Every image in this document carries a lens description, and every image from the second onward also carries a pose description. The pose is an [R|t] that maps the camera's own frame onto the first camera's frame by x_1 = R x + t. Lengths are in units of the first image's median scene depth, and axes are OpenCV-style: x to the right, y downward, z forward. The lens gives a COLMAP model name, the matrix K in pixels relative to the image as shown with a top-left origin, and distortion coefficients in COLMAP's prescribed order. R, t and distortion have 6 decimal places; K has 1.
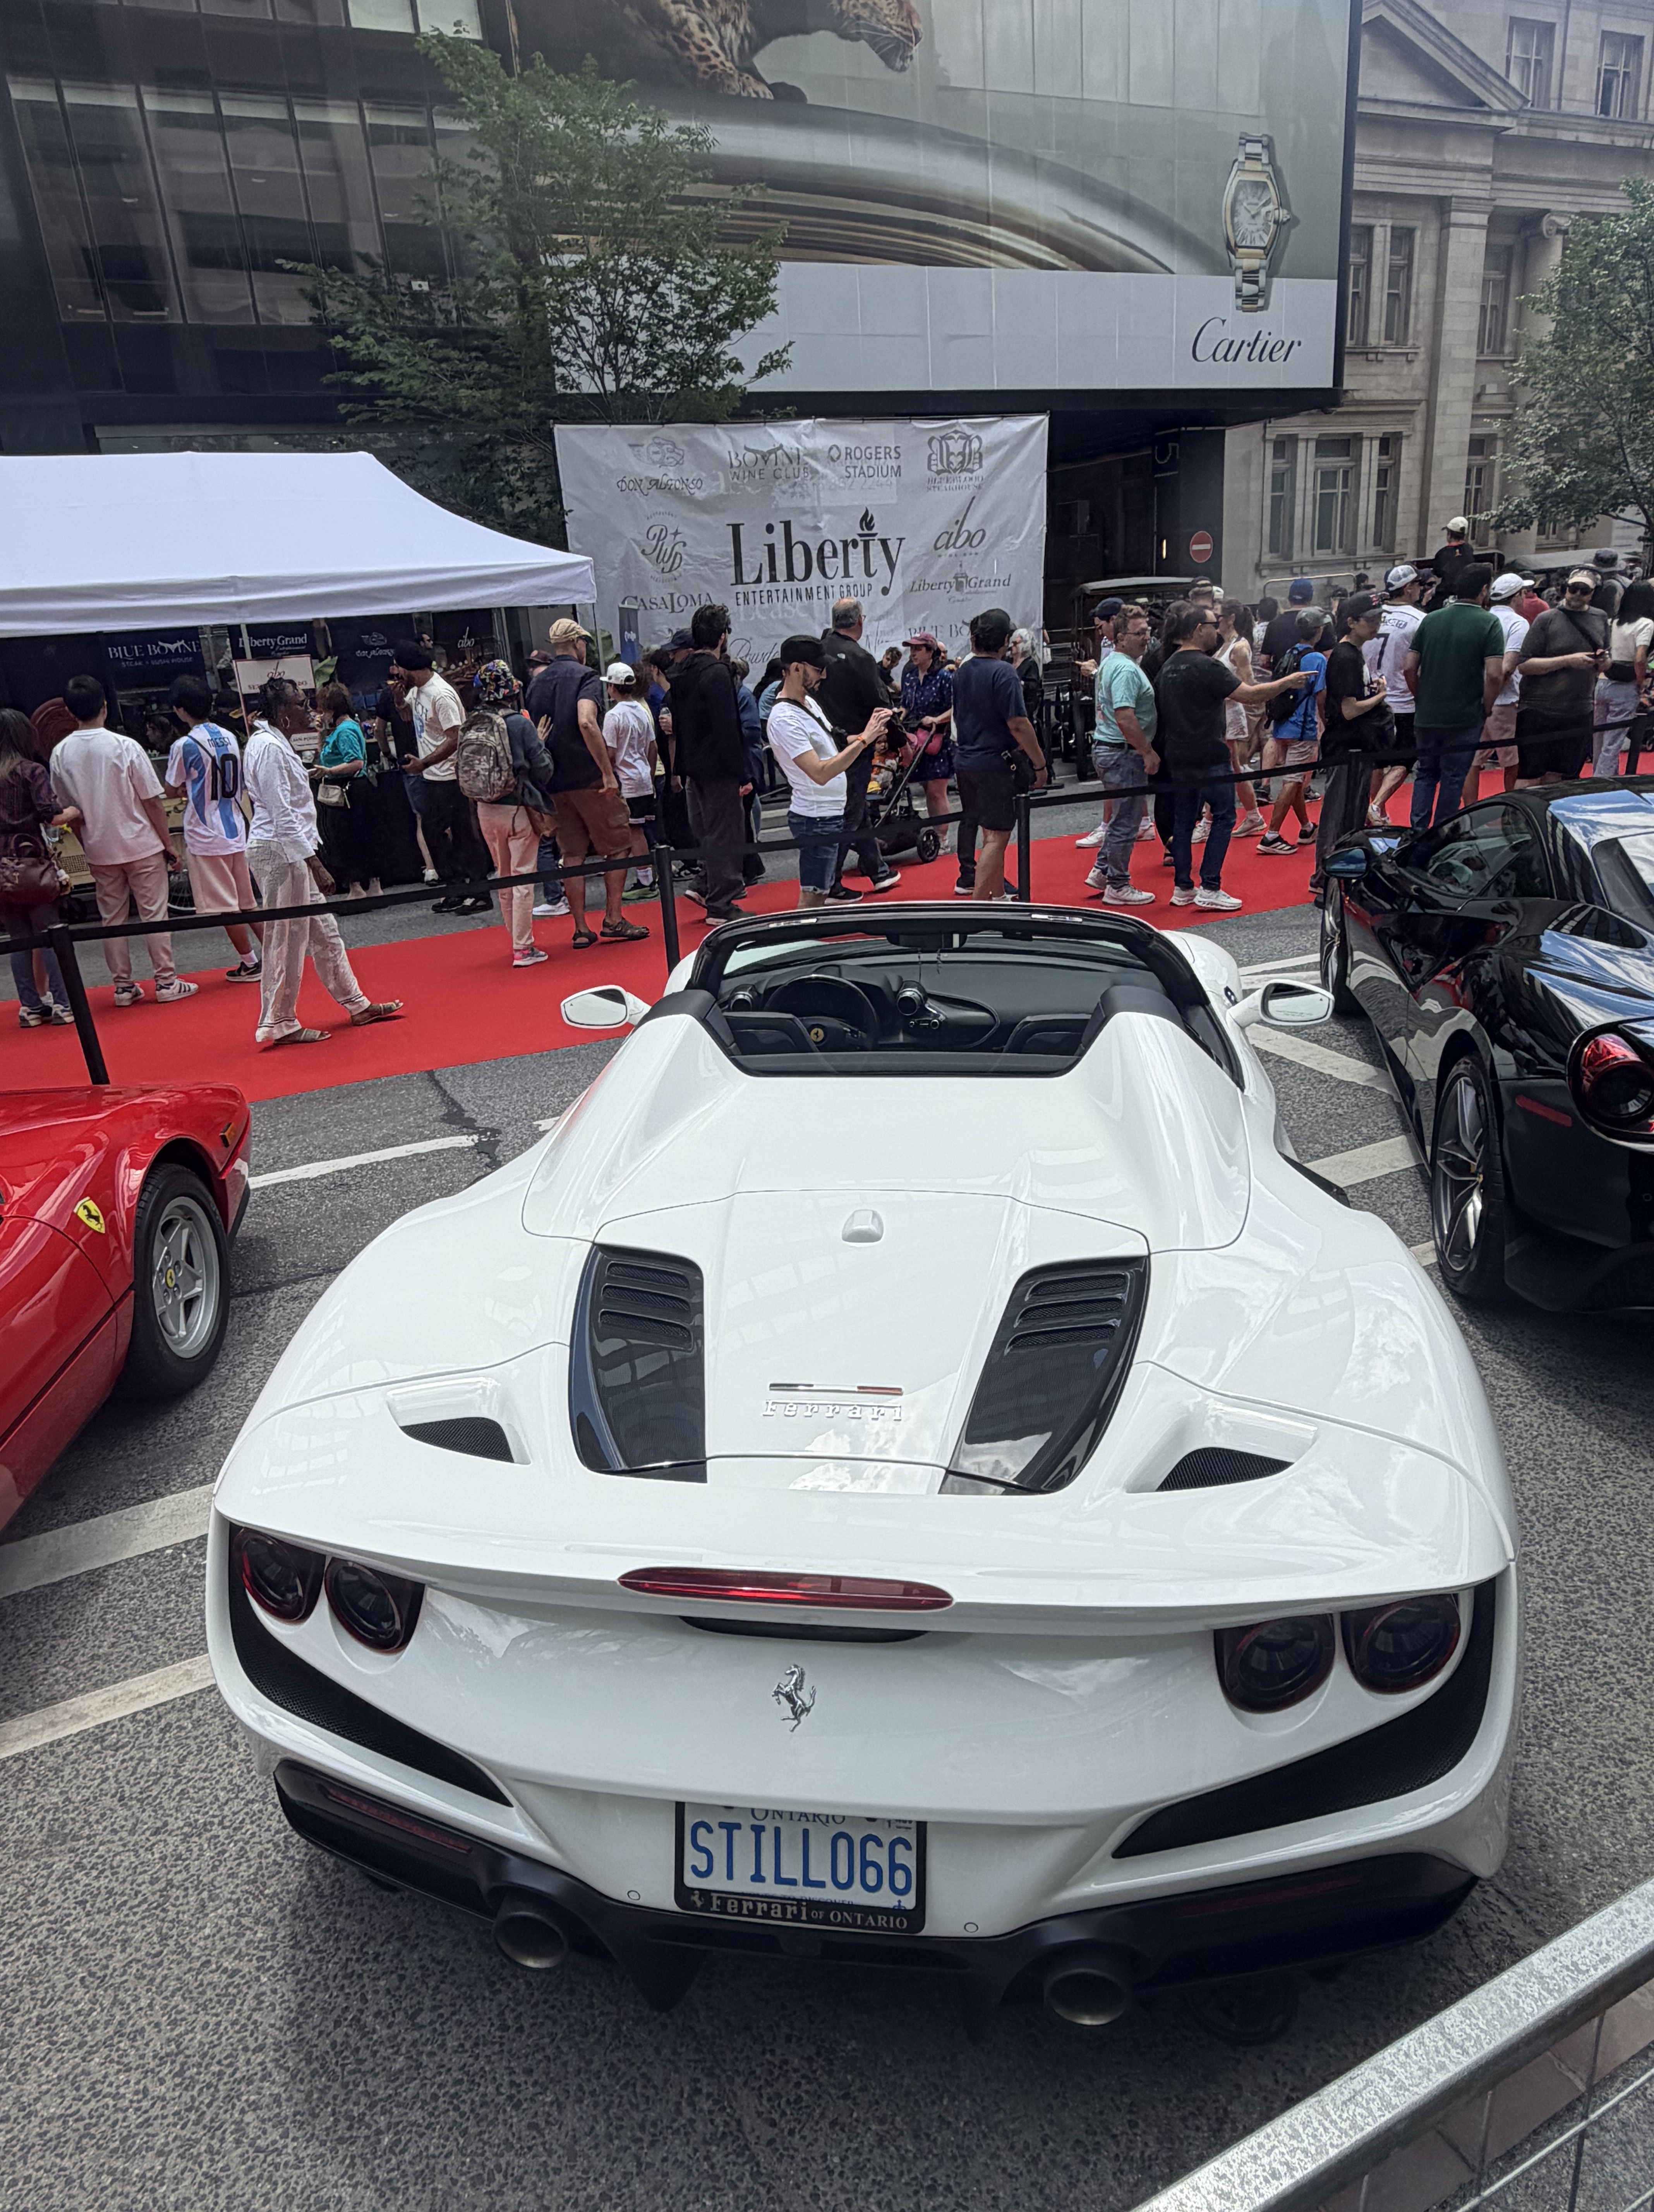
lens RADIAL K [[1435.6, 0, 827.0], [0, 1435.6, 1106.0], [0, 0, 1]] dist [-0.031024, 0.028567]
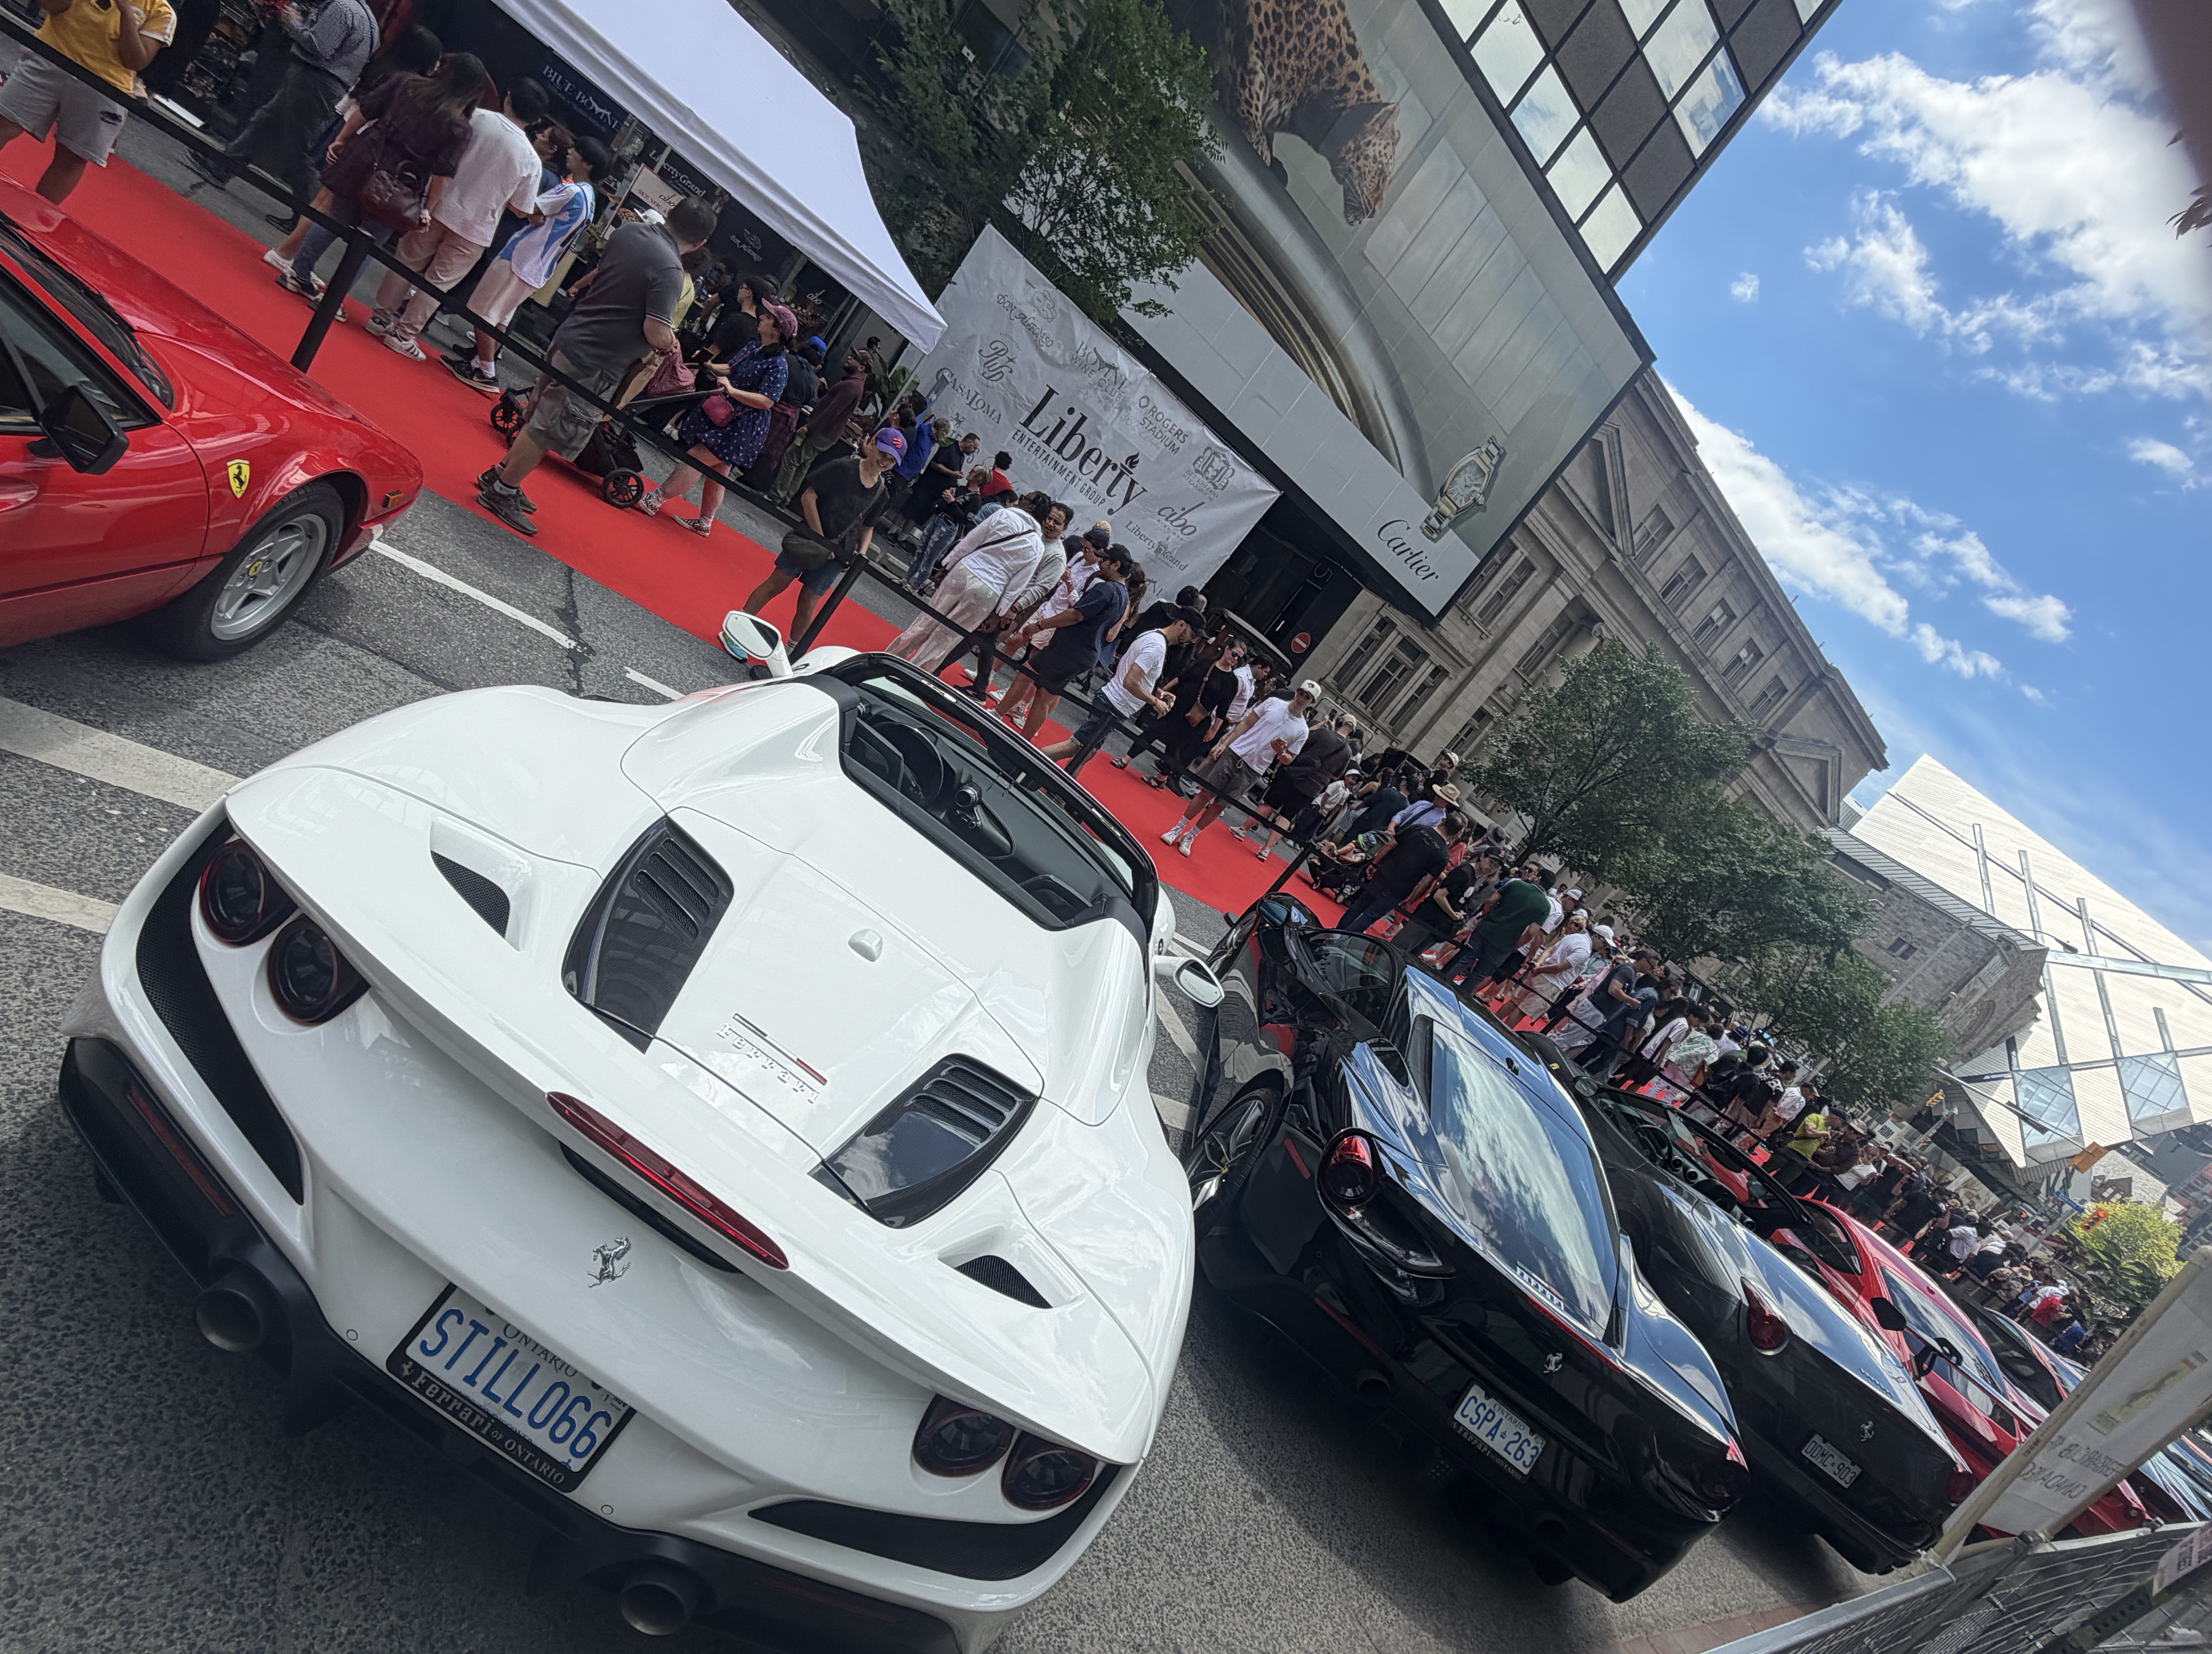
lens RADIAL K [[1155.8, 0, 1106.0], [0, 1155.8, 827.0], [0, 0, 1]] dist [-0.002600, -0.001143]
pose [[0.749746, 0.613801, 0.247244, -0.097928], [-0.598958, 0.788313, -0.140755, 0.018203], [-0.281301, -0.042558, 0.958675, 0.009181]]
